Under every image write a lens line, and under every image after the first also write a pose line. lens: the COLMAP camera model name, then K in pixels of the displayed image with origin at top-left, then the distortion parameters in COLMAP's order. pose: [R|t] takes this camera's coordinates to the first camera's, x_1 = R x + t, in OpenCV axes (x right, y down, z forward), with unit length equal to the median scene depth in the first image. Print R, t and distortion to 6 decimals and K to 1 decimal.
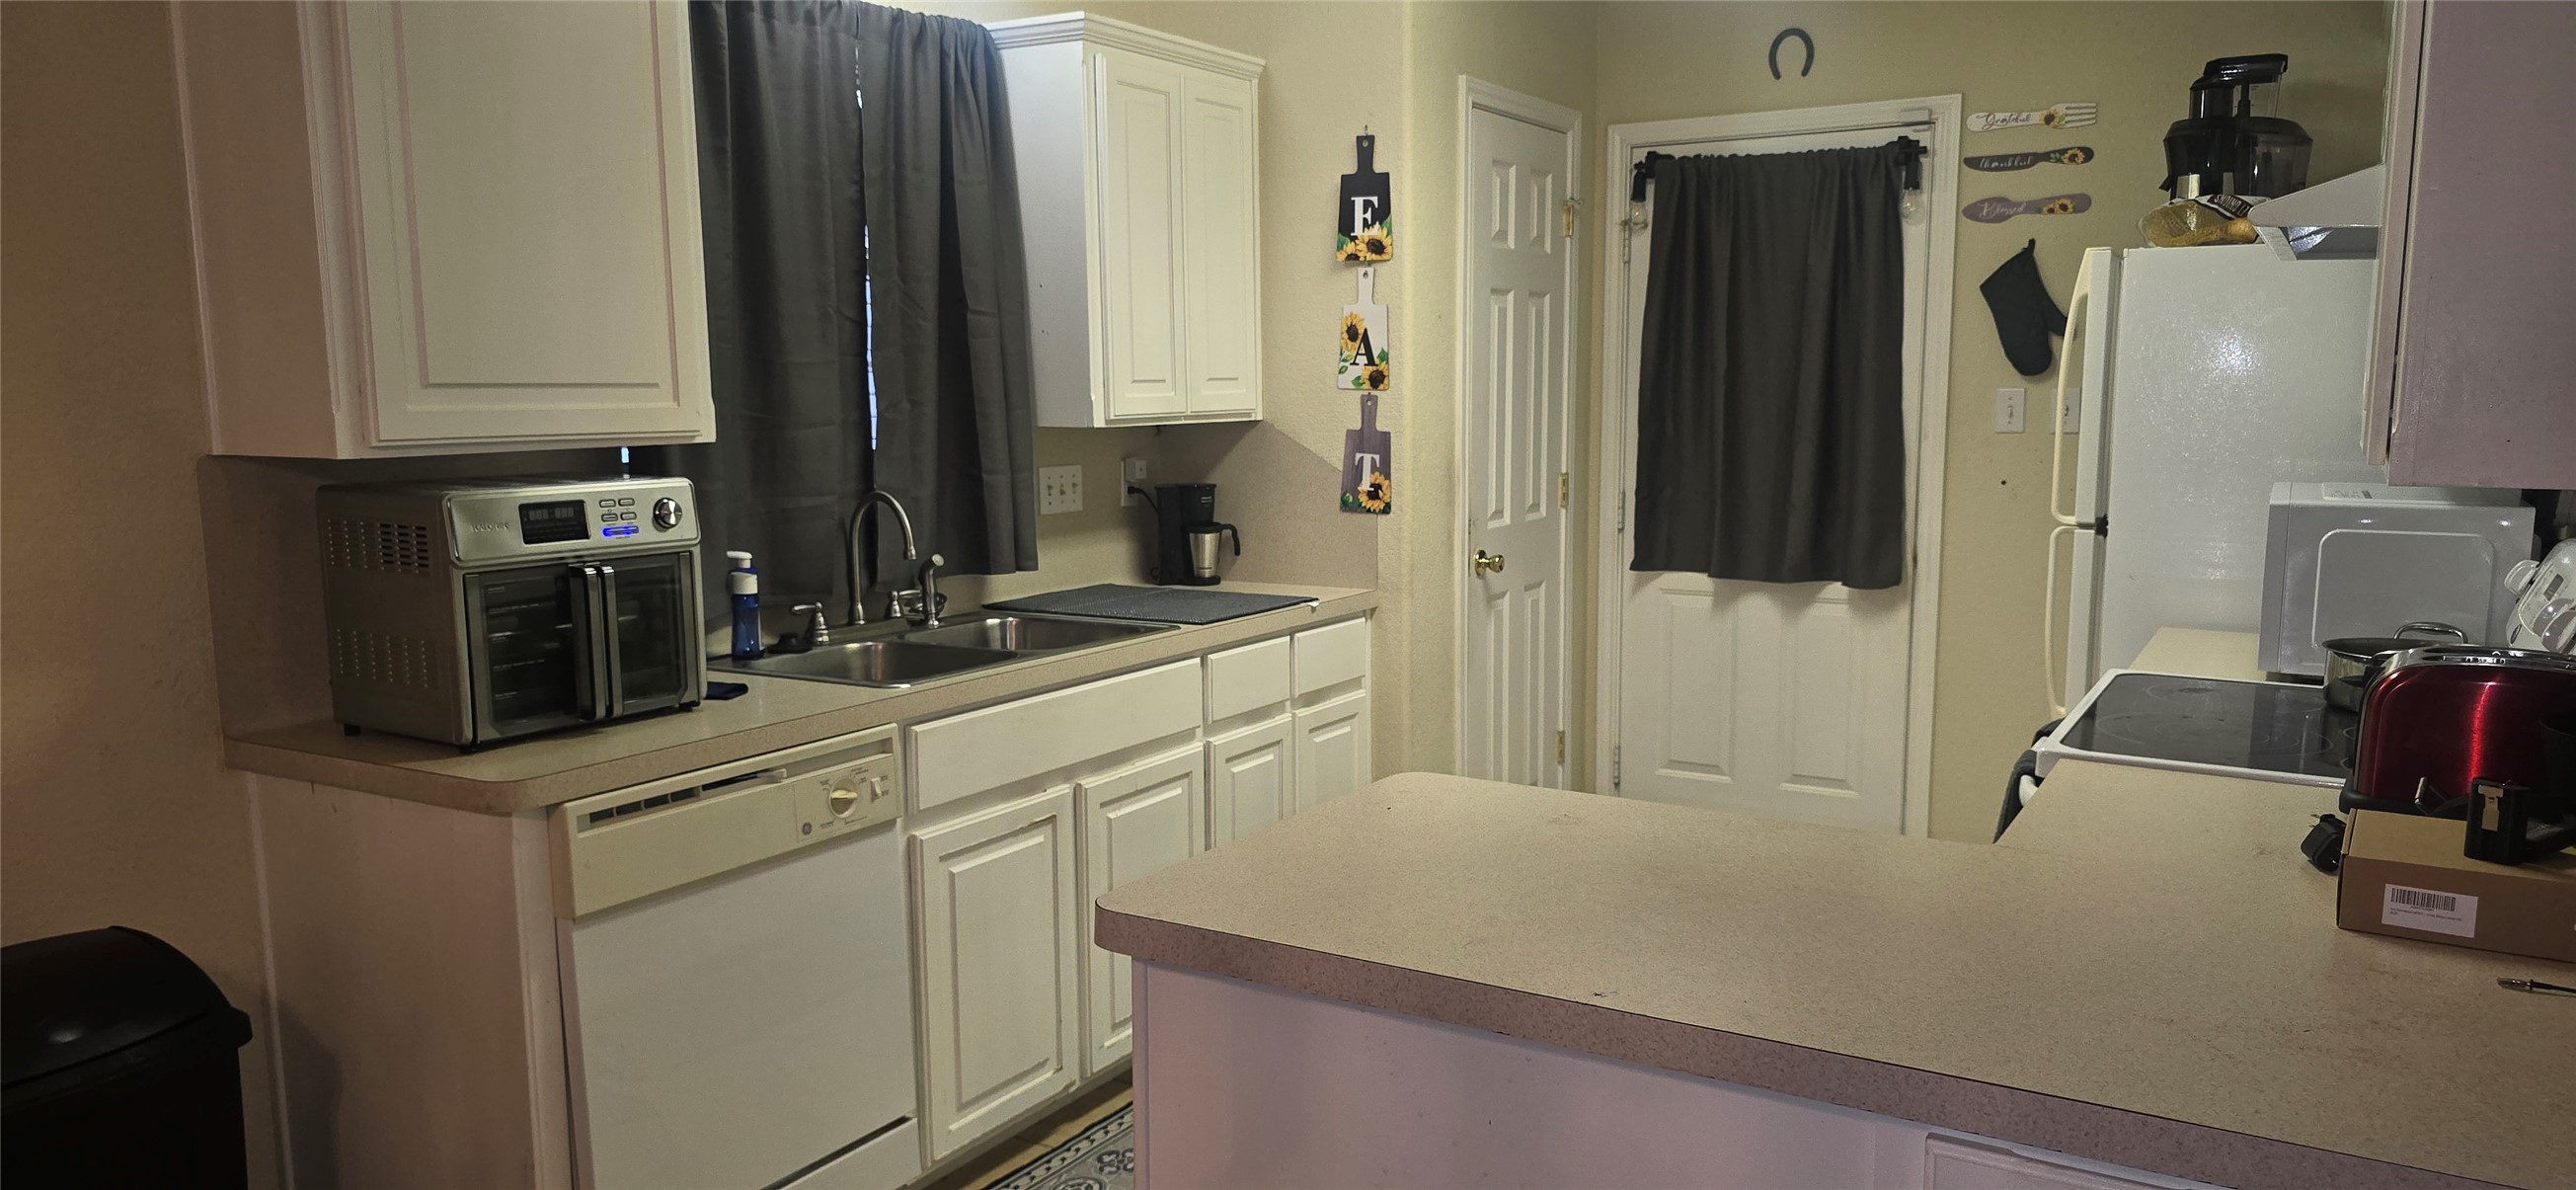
lens RADIAL K [[1749.2, 0, 1288.0], [0, 1749.2, 595.0], [0, 0, 1]] dist [0.070933, -0.083581]
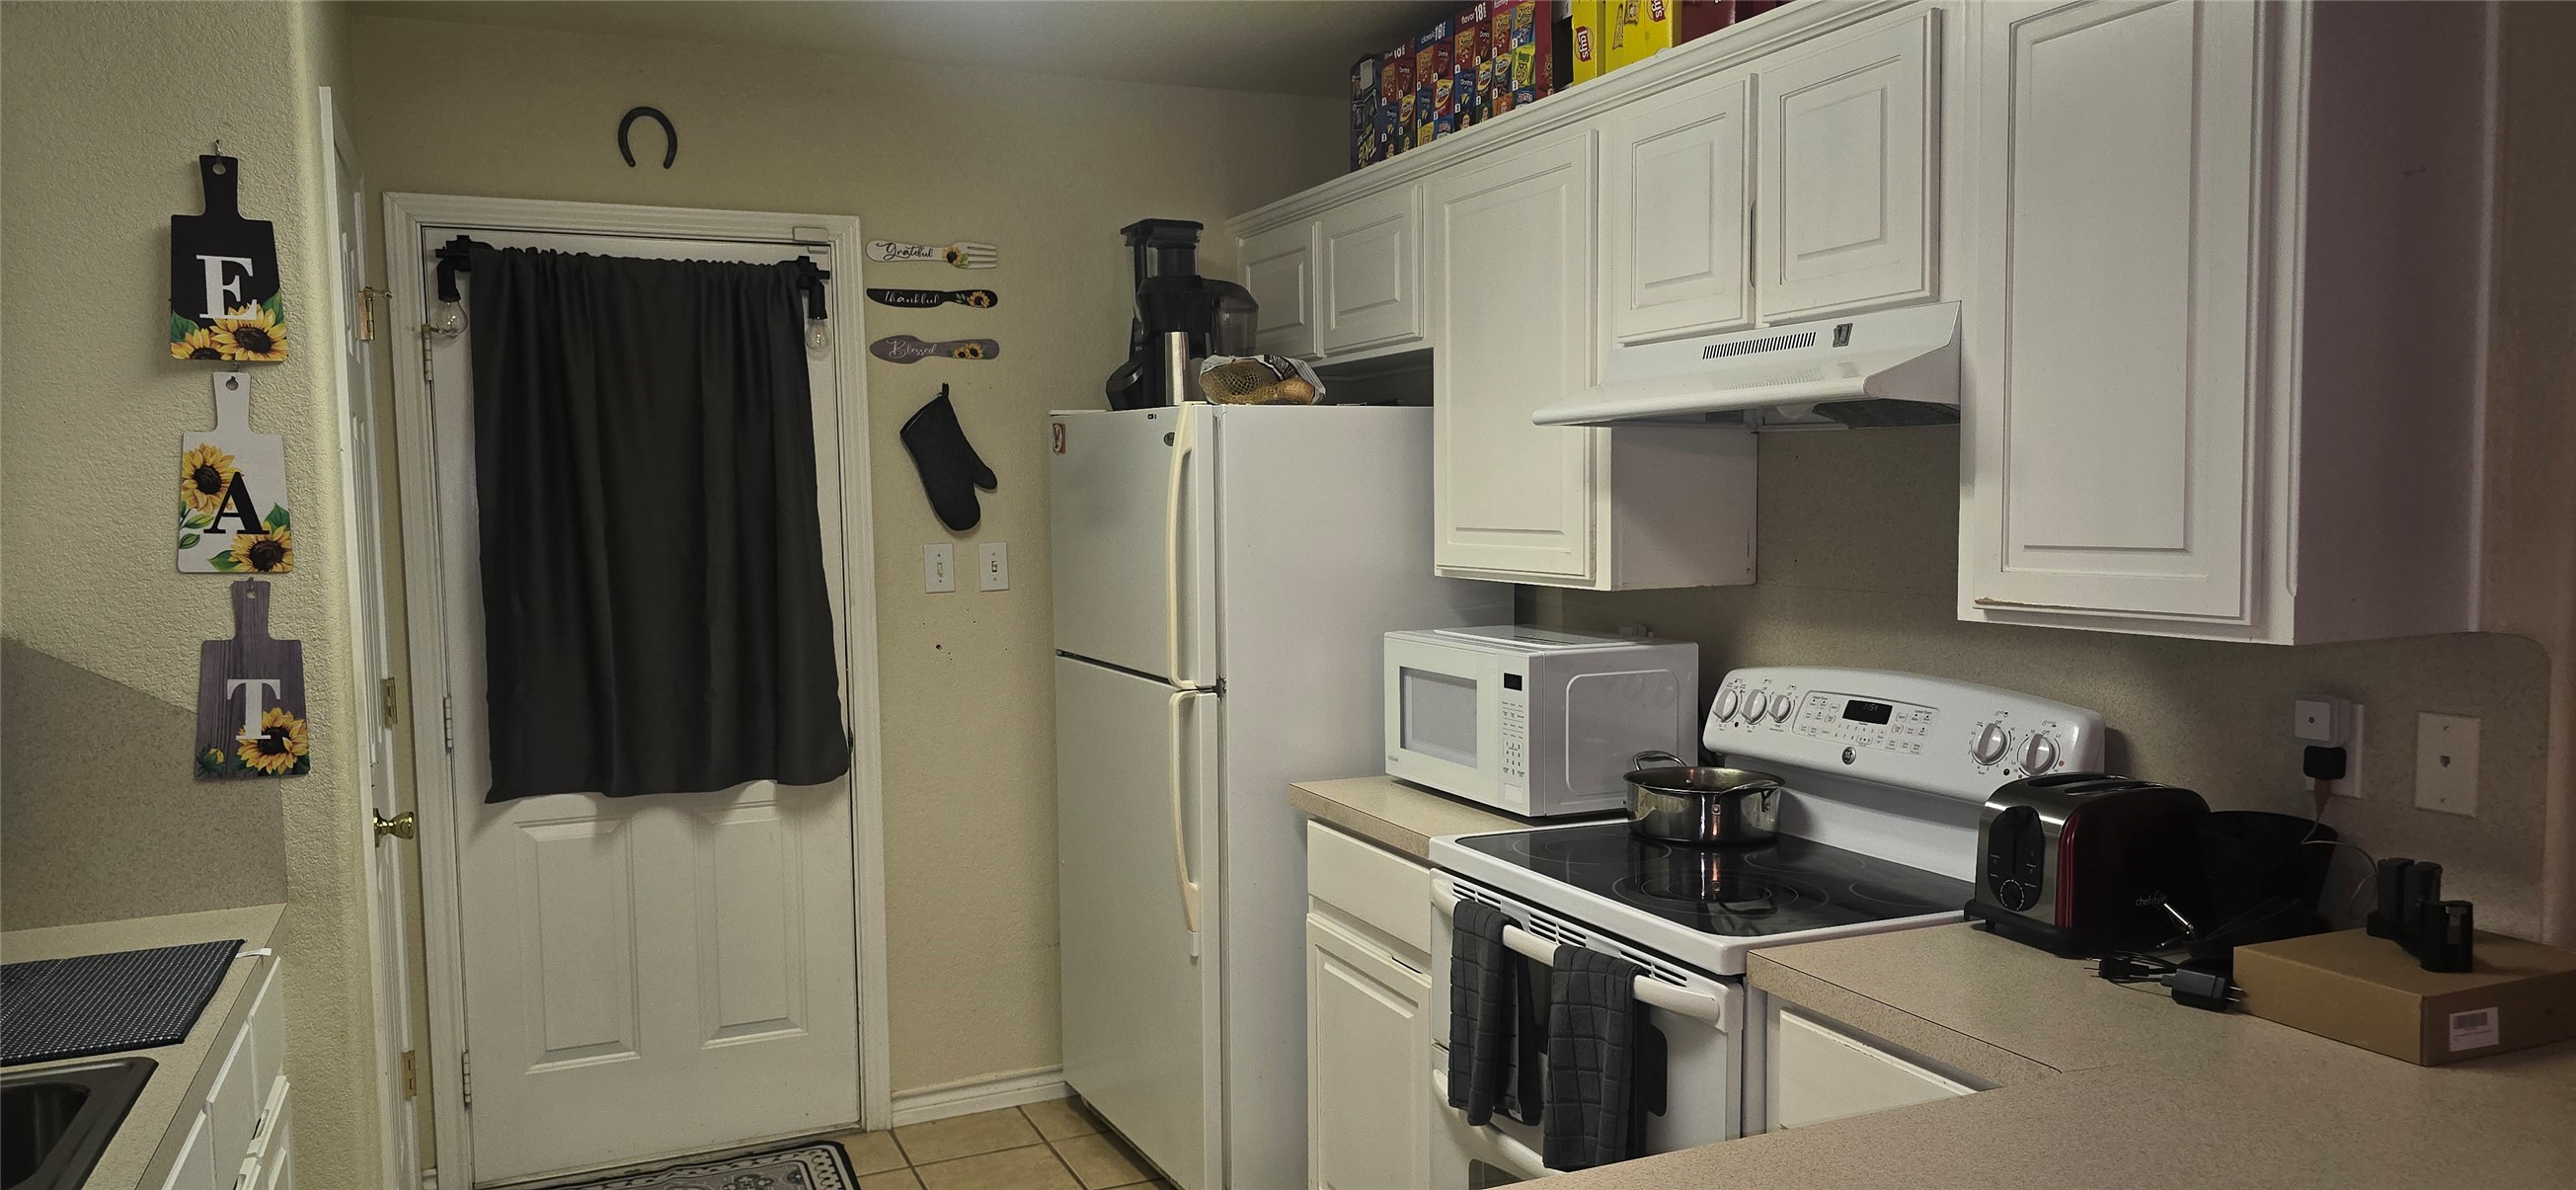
lens RADIAL K [[1749.2, 0, 1288.0], [0, 1749.2, 595.0], [0, 0, 1]] dist [0.070933, -0.083581]
pose [[0.568004, -0.051631, 0.821405, -0.248730], [0.114331, 0.993304, -0.016625, -0.058131], [-0.815046, 0.103355, 0.570103, 0.358144]]
